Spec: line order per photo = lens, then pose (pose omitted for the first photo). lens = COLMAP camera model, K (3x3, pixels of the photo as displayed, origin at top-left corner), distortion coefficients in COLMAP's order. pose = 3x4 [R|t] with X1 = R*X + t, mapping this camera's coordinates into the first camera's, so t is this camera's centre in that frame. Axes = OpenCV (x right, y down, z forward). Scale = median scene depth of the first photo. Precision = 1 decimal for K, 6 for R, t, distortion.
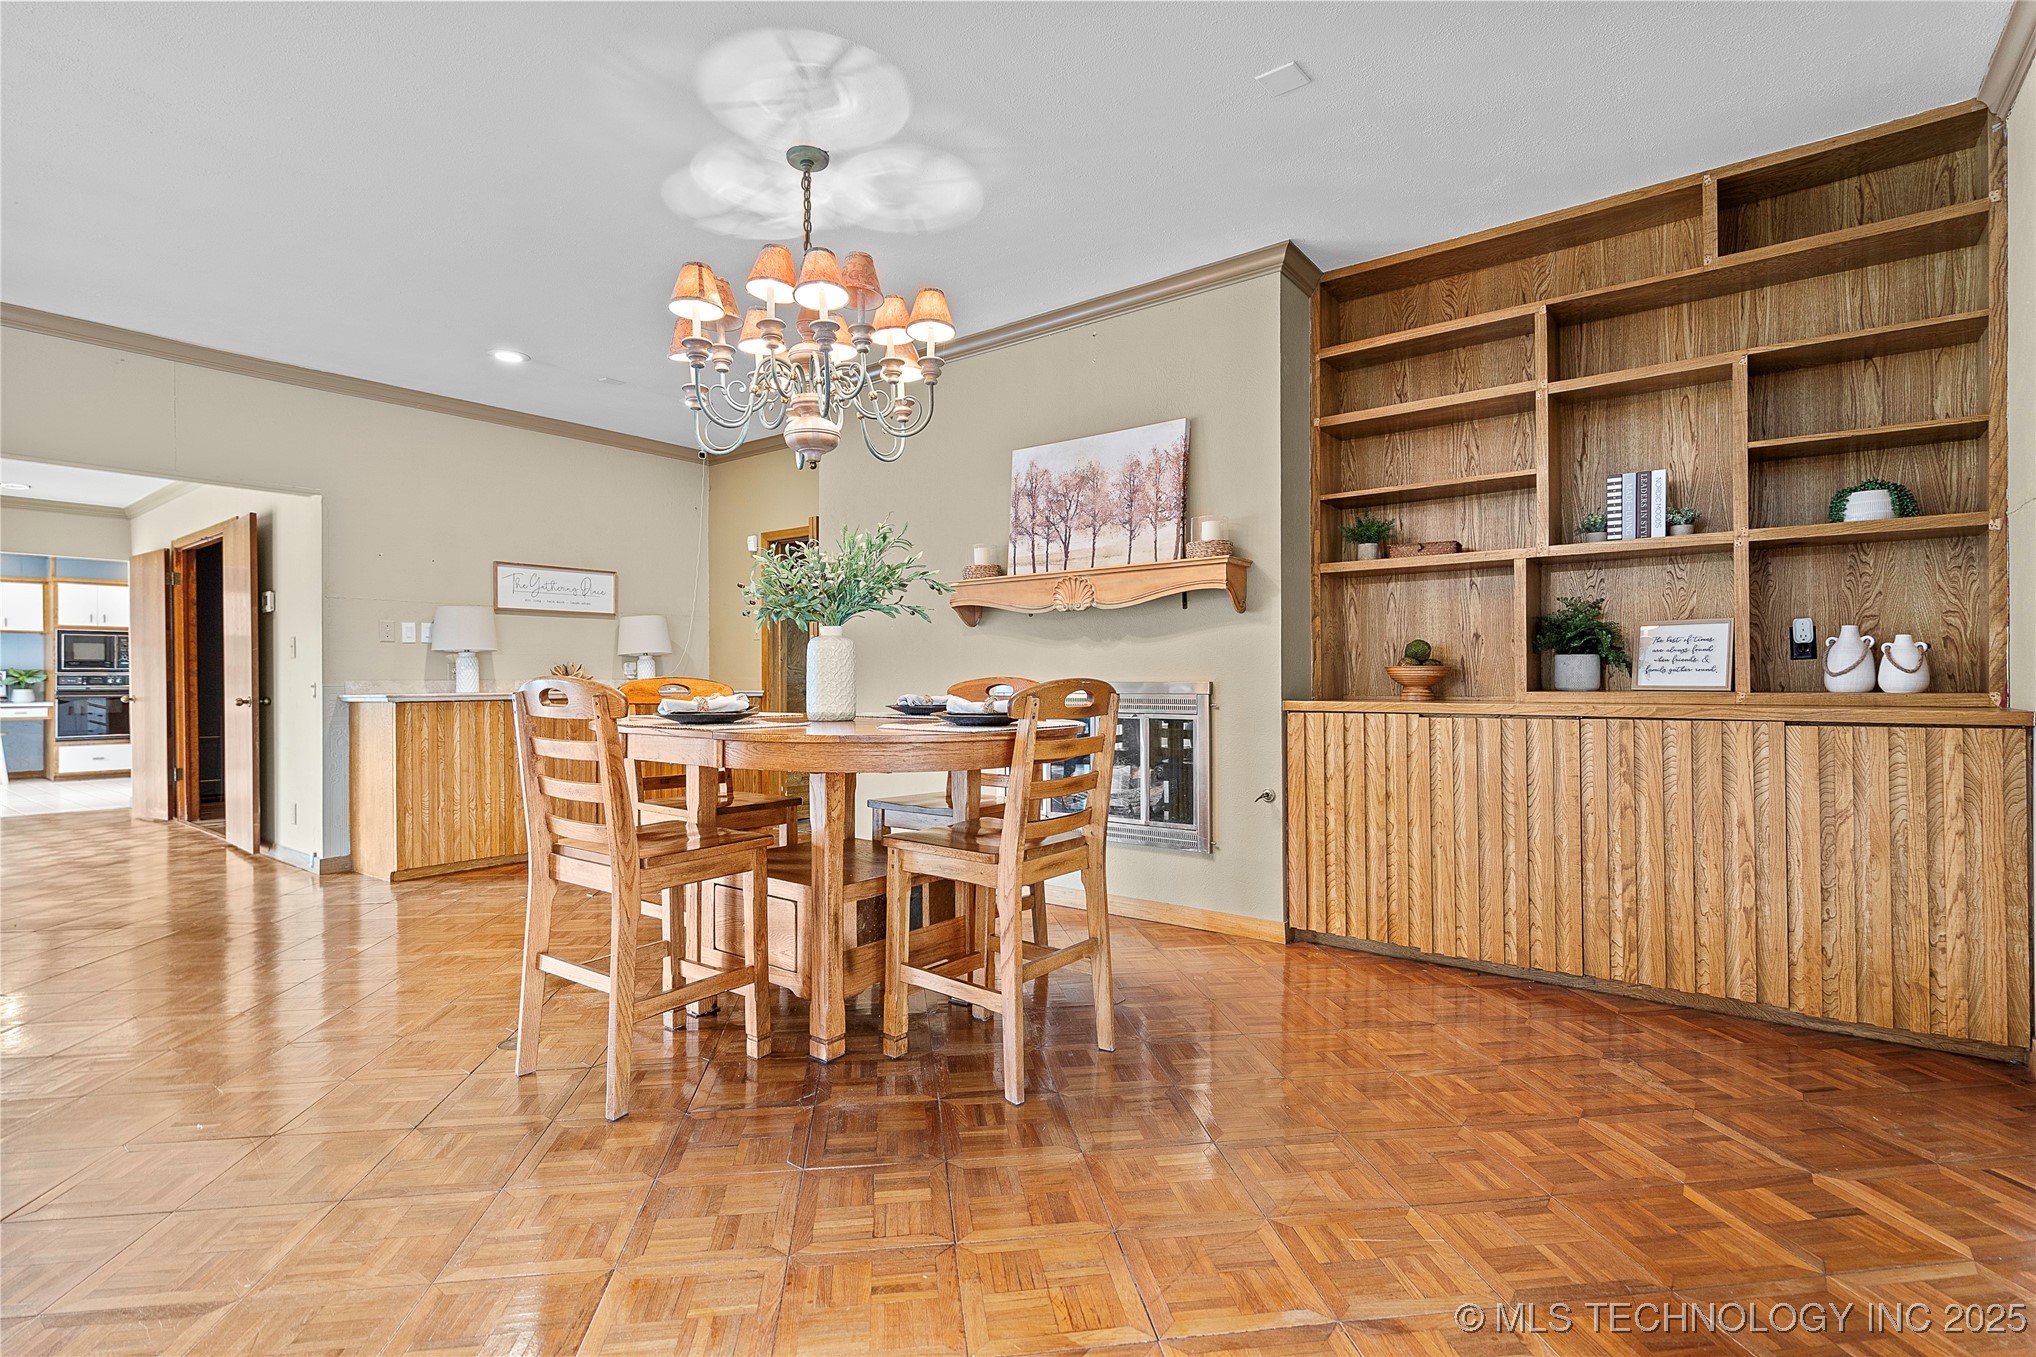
lens RADIAL K [[964.0, 0, 1018.0], [0, 964.0, 678.5], [0, 0, 1]] dist [-0.001078, 0.009941]
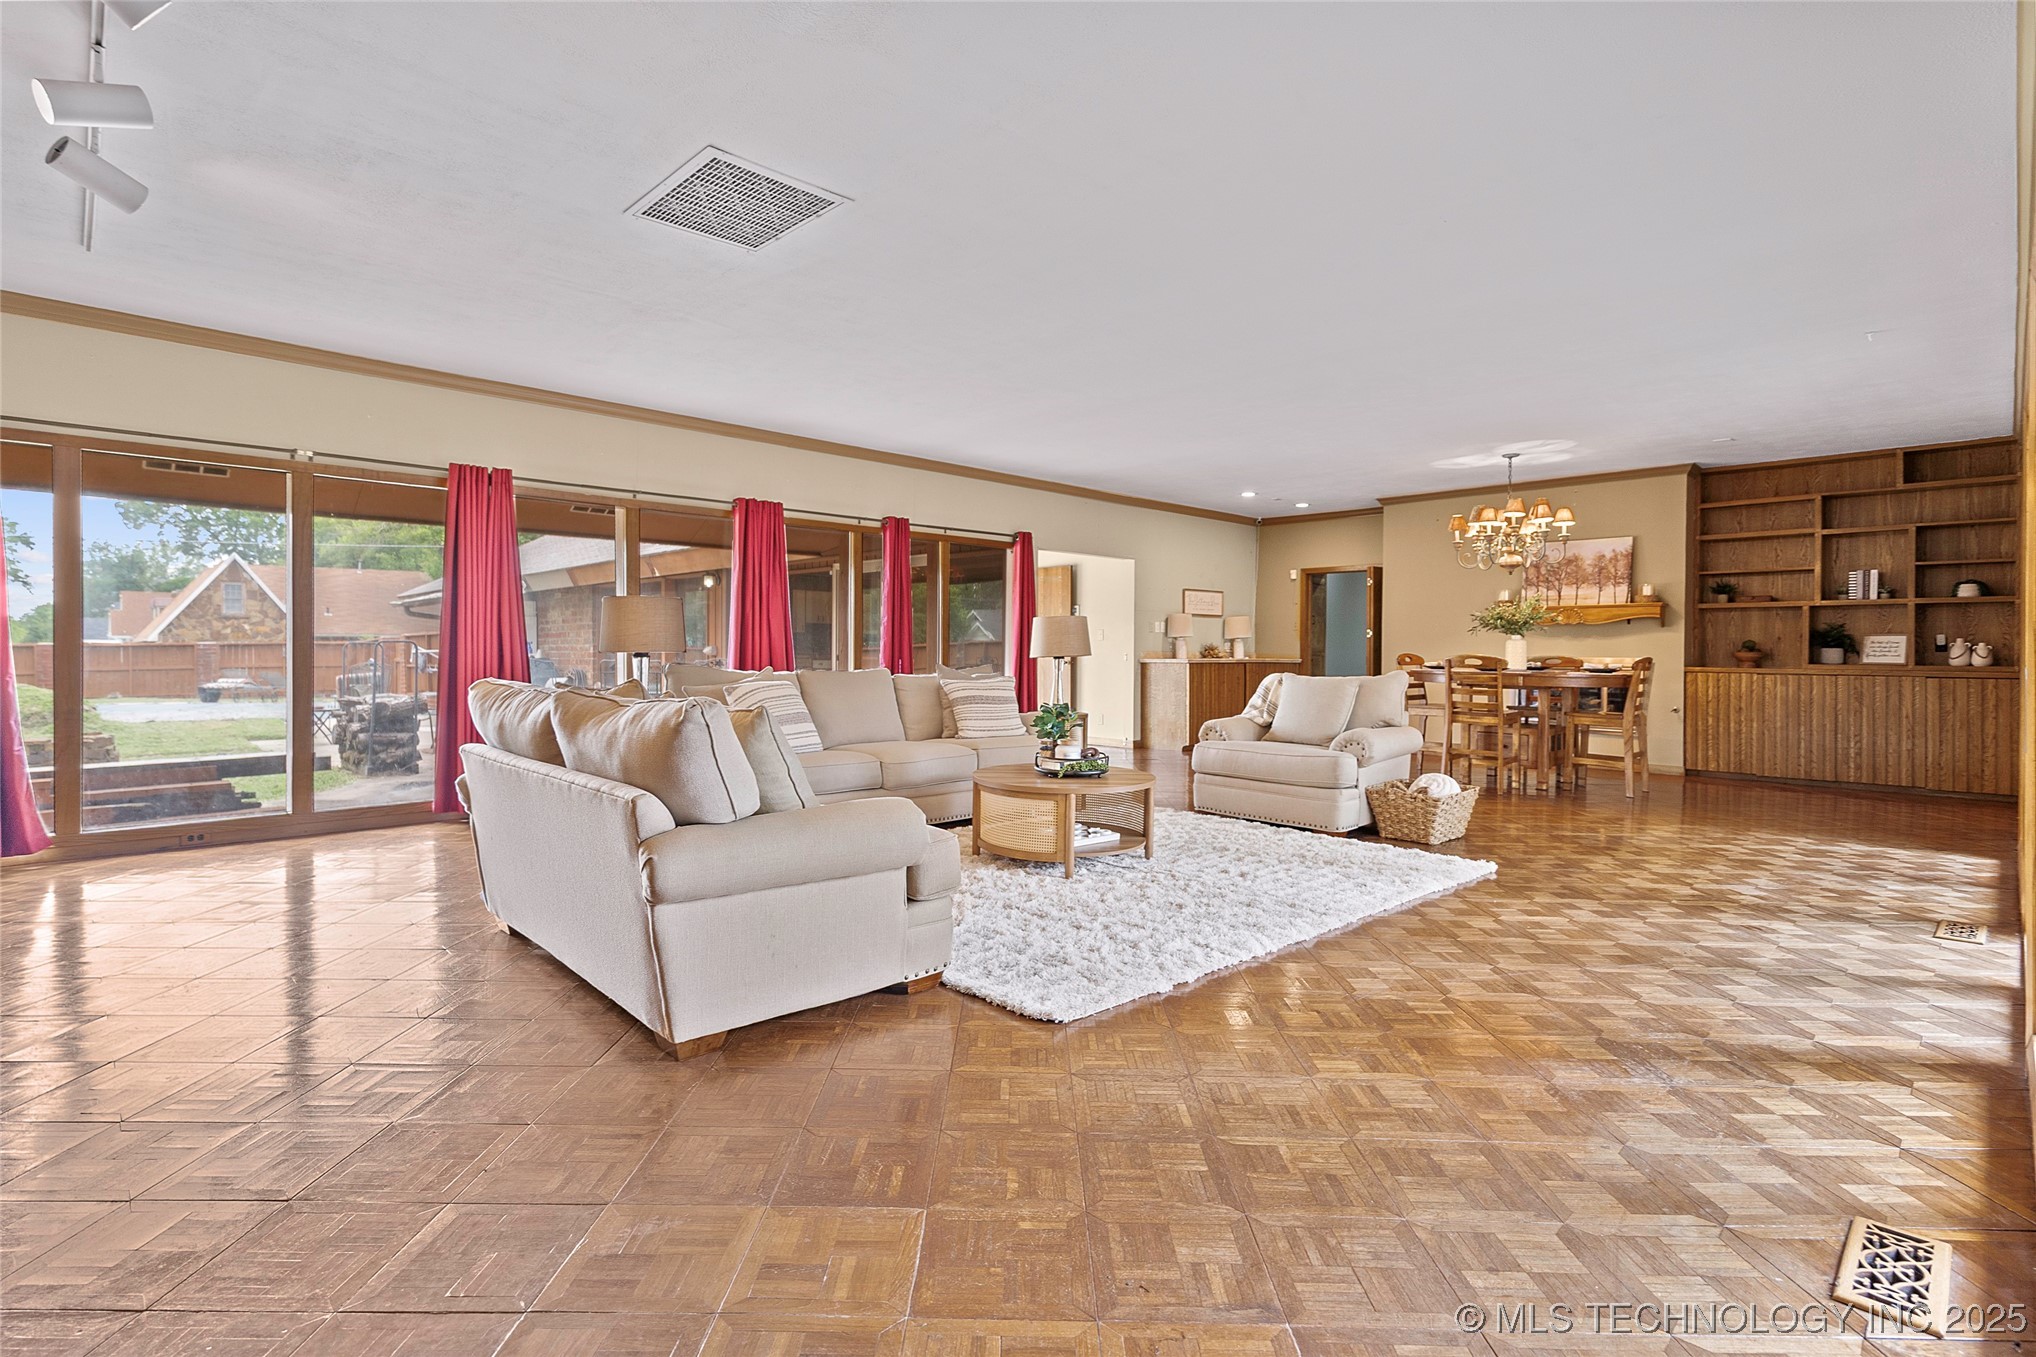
lens RADIAL K [[969.7, 0, 1012.6], [0, 969.7, 656.2], [0, 0, 1]] dist [0.001707, 0.000756]
pose [[0.988933, 0.013236, -0.147772, -1.011213], [-0.012443, 0.999903, 0.006288, 0.003490], [0.147841, -0.004379, 0.989001, -1.576632]]
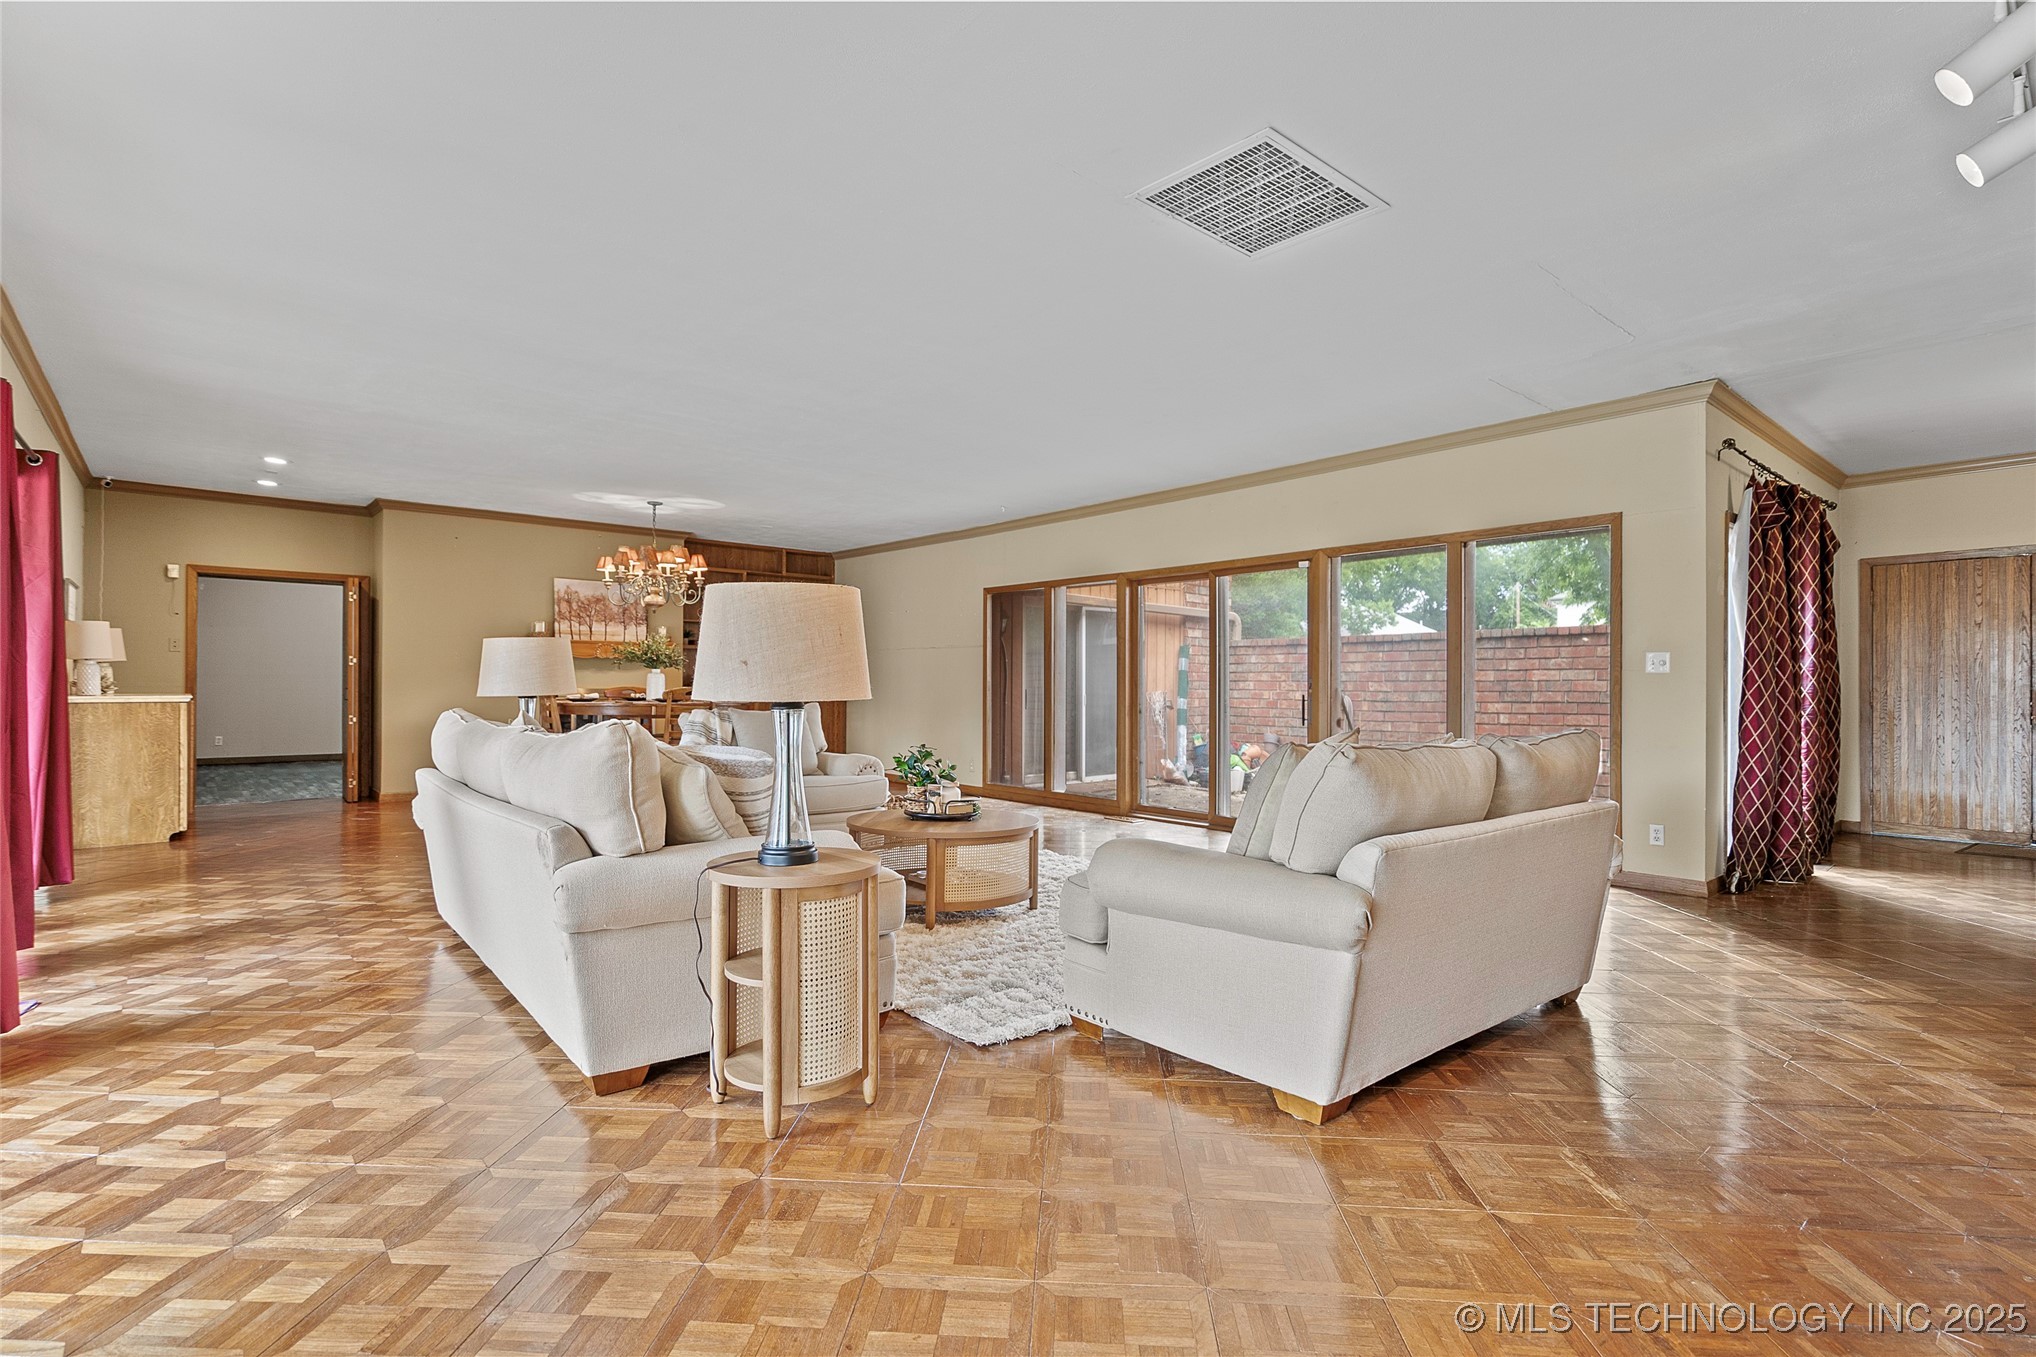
lens RADIAL K [[964.0, 0, 1018.0], [0, 964.0, 678.5], [0, 0, 1]] dist [-0.001078, 0.009941]
pose [[0.199748, 0.015000, 0.979733, -2.437222], [-0.005838, 0.999883, -0.014118, 0.008428], [-0.979830, -0.002899, 0.199812, -0.540074]]
